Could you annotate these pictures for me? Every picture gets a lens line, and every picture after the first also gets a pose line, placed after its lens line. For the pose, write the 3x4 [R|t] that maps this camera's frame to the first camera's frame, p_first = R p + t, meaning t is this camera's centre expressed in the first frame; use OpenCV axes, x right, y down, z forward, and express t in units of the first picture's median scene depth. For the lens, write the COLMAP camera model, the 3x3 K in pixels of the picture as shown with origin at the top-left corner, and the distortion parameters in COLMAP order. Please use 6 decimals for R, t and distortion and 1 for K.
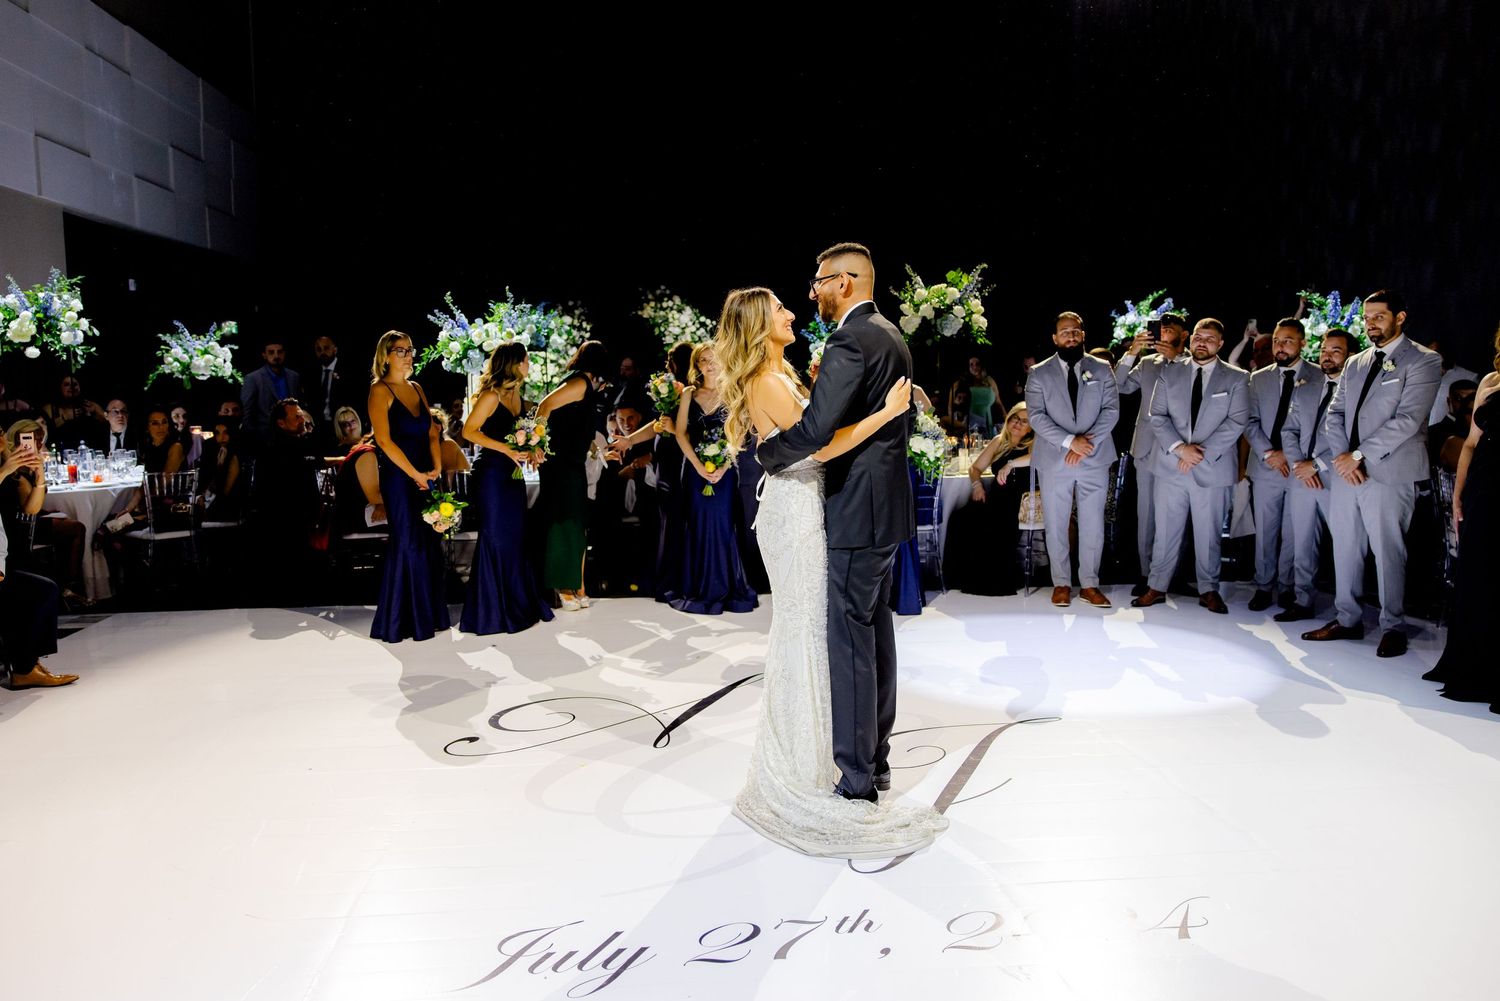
lens RADIAL K [[1152.1, 0, 726.5], [0, 1152.1, 503.7], [0, 0, 1]] dist [-0.023295, 0.002622]
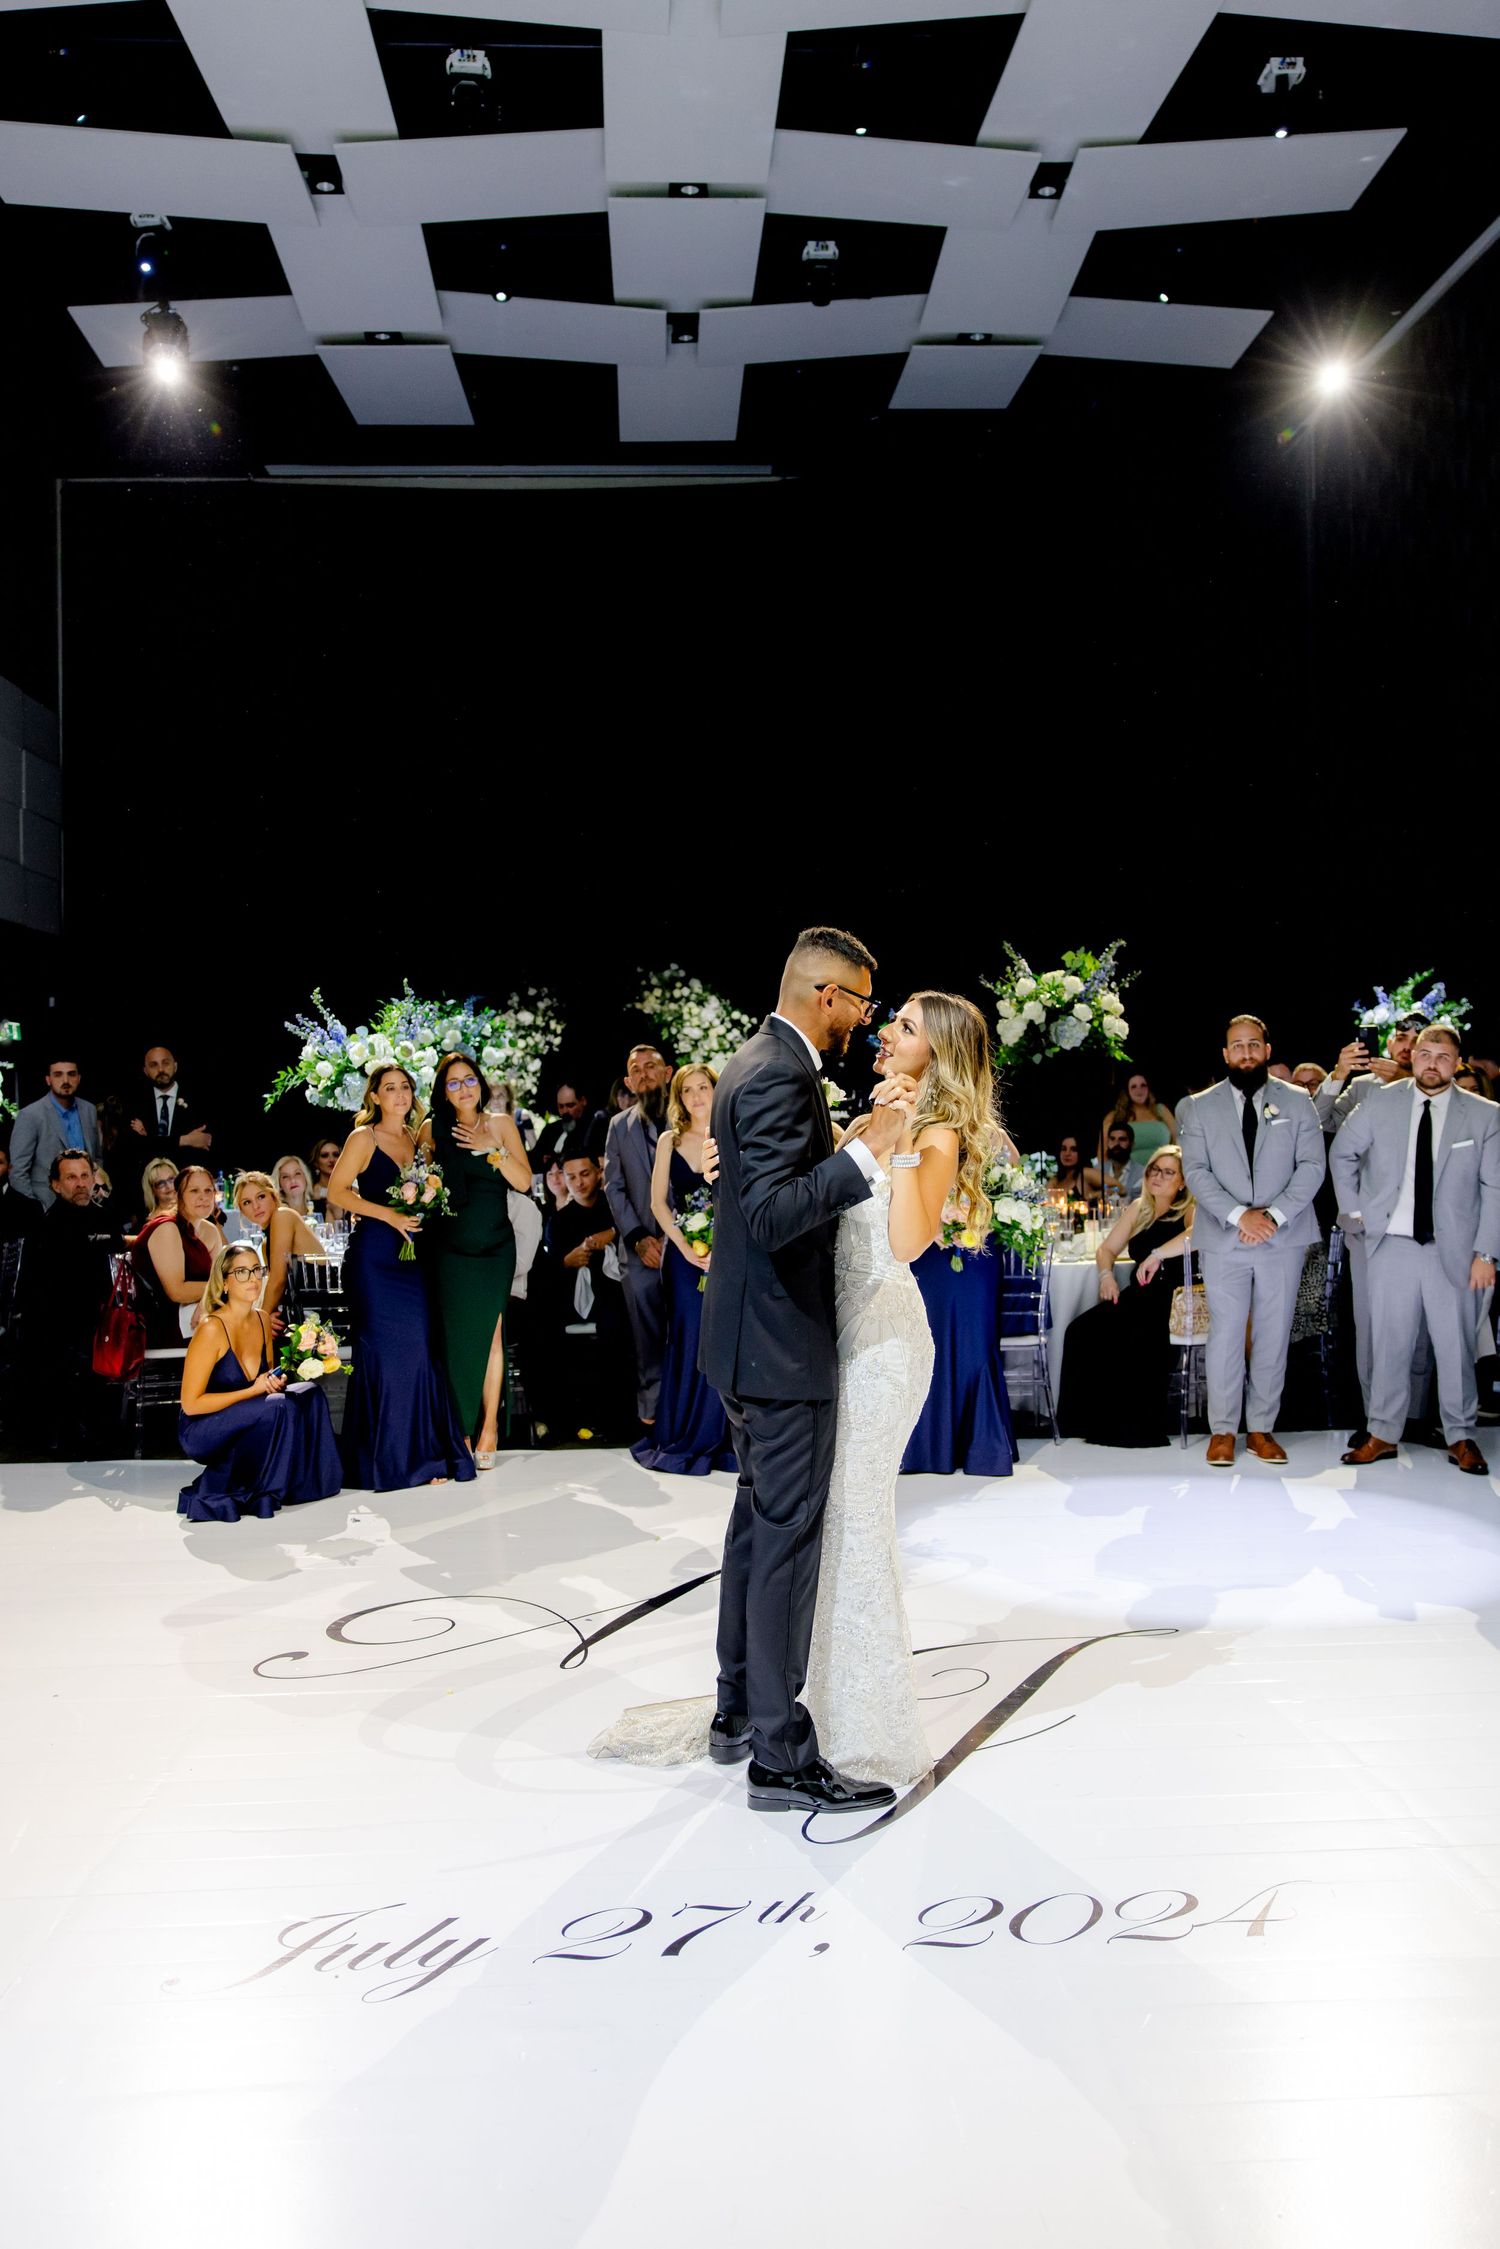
lens RADIAL K [[1855.9, 0, 745.4], [0, 1855.9, 1112.1], [0, 0, 1]] dist [-0.010751, 0.001103]
pose [[0.999442, -0.003894, -0.033183, 0.043153], [0.000496, 0.994804, -0.101806, -0.001488], [0.033407, 0.101732, 0.994251, -0.060470]]
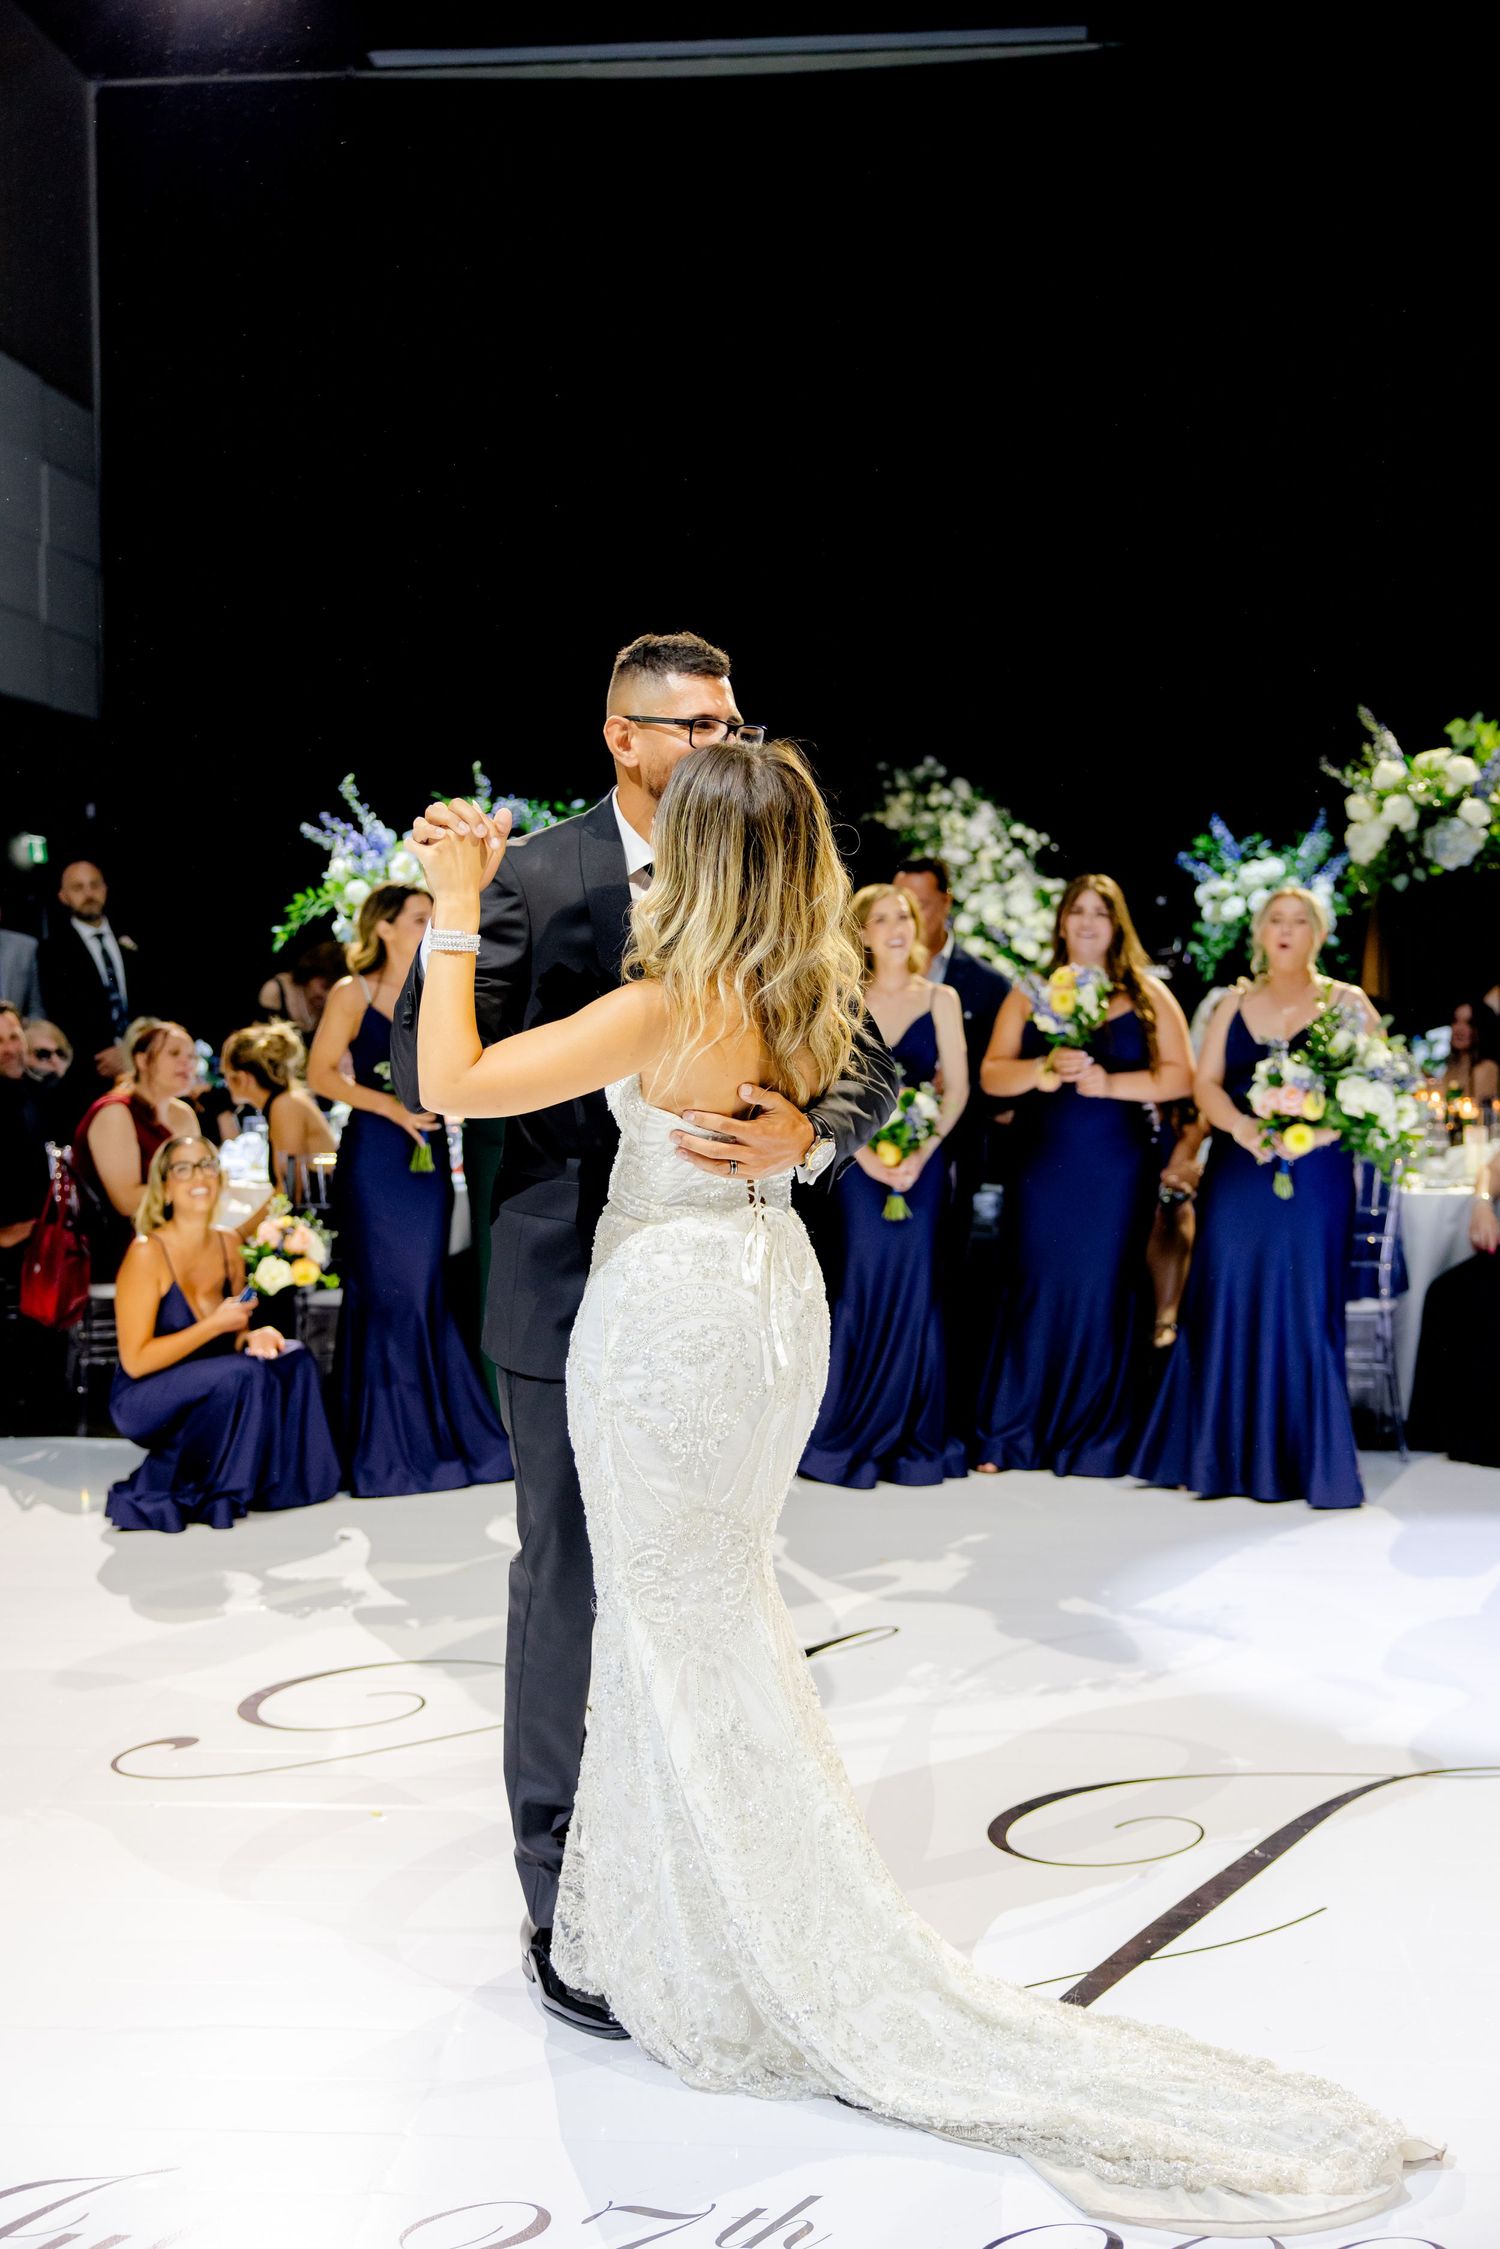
lens RADIAL K [[2522.8, 0, 749.2], [0, 2522.8, 1136.0], [0, 0, 1]] dist [0.012044, -0.003708]
pose [[0.986700, 0.016748, -0.161685, 0.086713], [-0.022918, 0.999075, -0.036376, -0.003262], [0.160926, 0.039598, 0.986172, 0.015647]]
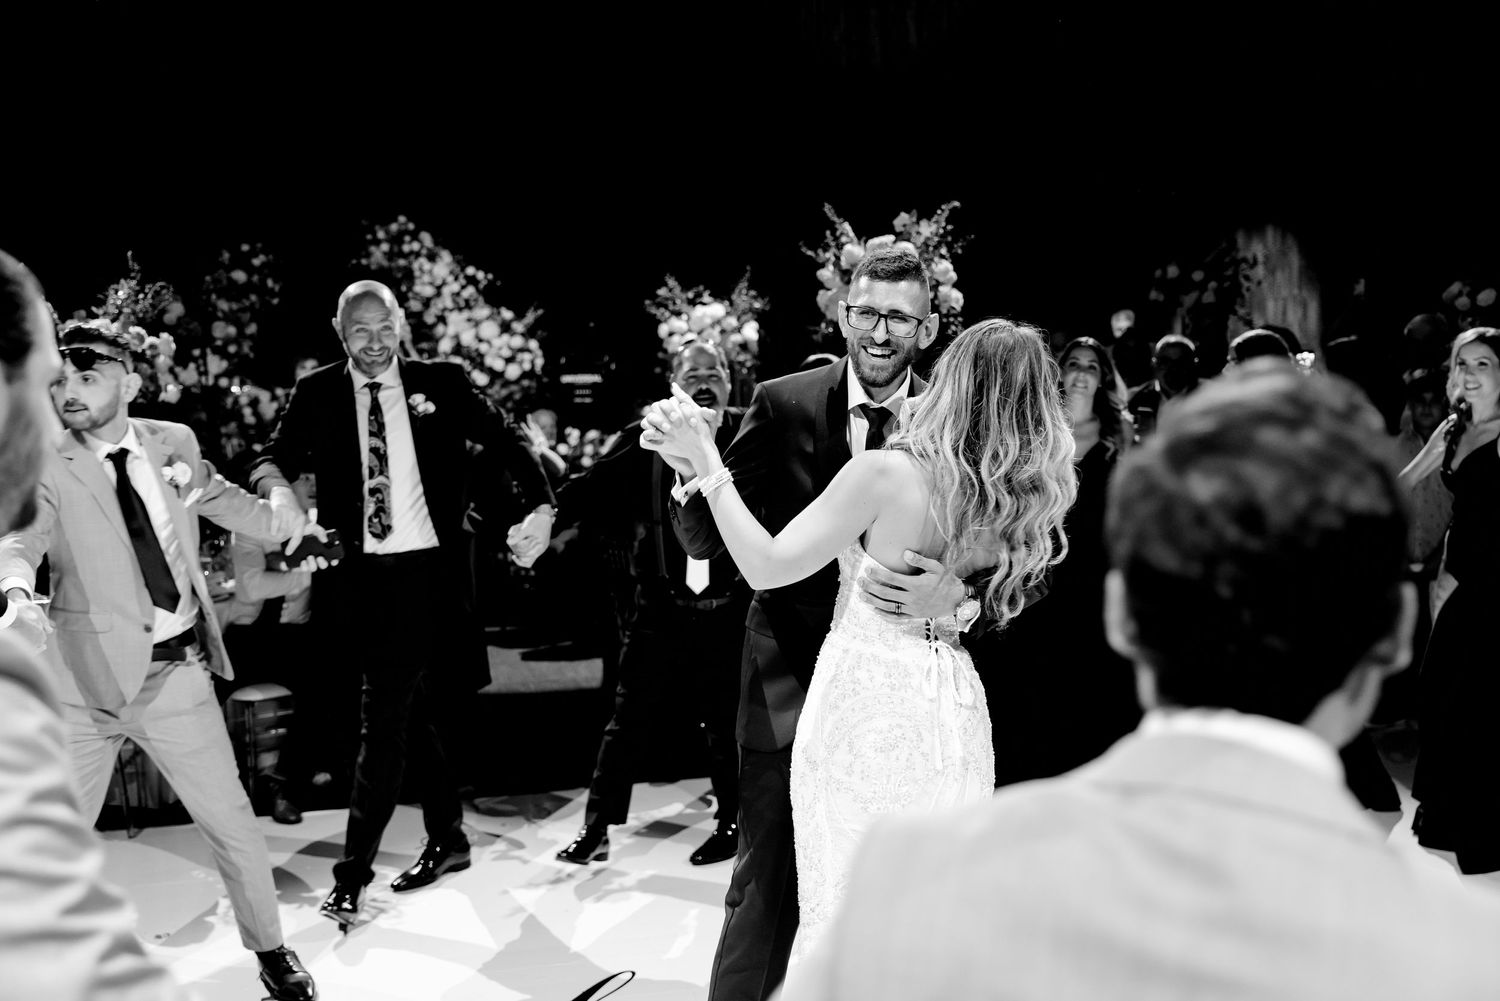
lens RADIAL K [[1838.4, 0, 751.8], [0, 1838.4, 498.9], [0, 0, 1]] dist [0.013568, 0.017196]
pose [[0.990889, -0.032830, 0.130620, -0.010646], [0.035676, 0.999173, -0.019508, -0.039413], [-0.129871, 0.023990, 0.991241, 0.069835]]
